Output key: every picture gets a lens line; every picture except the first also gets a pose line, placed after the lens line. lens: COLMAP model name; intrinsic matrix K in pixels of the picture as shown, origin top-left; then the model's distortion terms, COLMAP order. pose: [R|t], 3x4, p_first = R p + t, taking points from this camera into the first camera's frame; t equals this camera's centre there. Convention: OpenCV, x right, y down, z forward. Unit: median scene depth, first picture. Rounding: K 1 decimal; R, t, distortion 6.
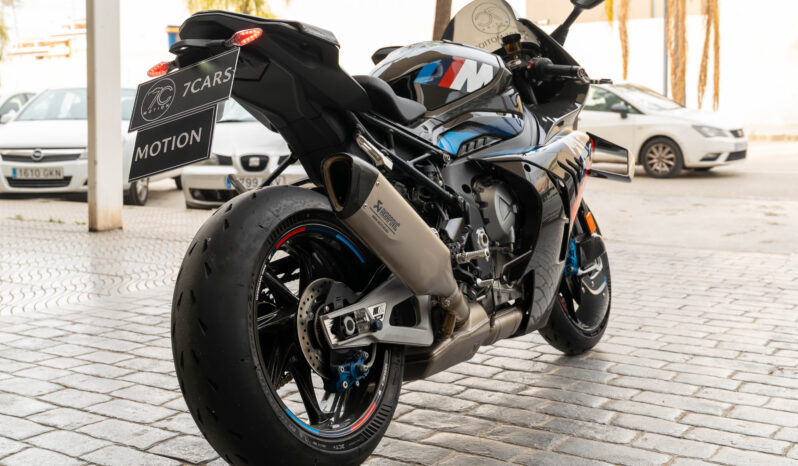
lens RADIAL K [[1051.4, 0, 398.6], [0, 1051.4, 234.0], [0, 0, 1]] dist [-0.302631, 0.000000]
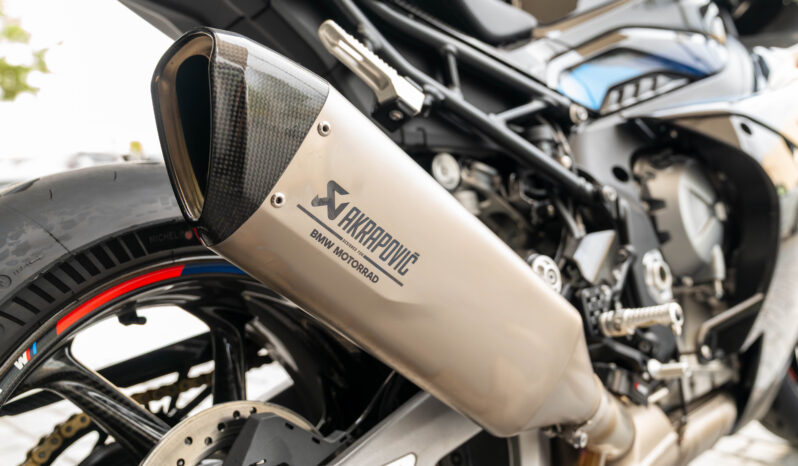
lens RADIAL K [[781.6, 0, 400.8], [0, 781.6, 229.2], [0, 0, 1]] dist [-0.015449, 0.000000]
pose [[0.977941, -0.024981, -0.207380, 0.039352], [0.020139, 0.999474, -0.025430, -0.009438], [0.207906, 0.020692, 0.977930, 0.625891]]
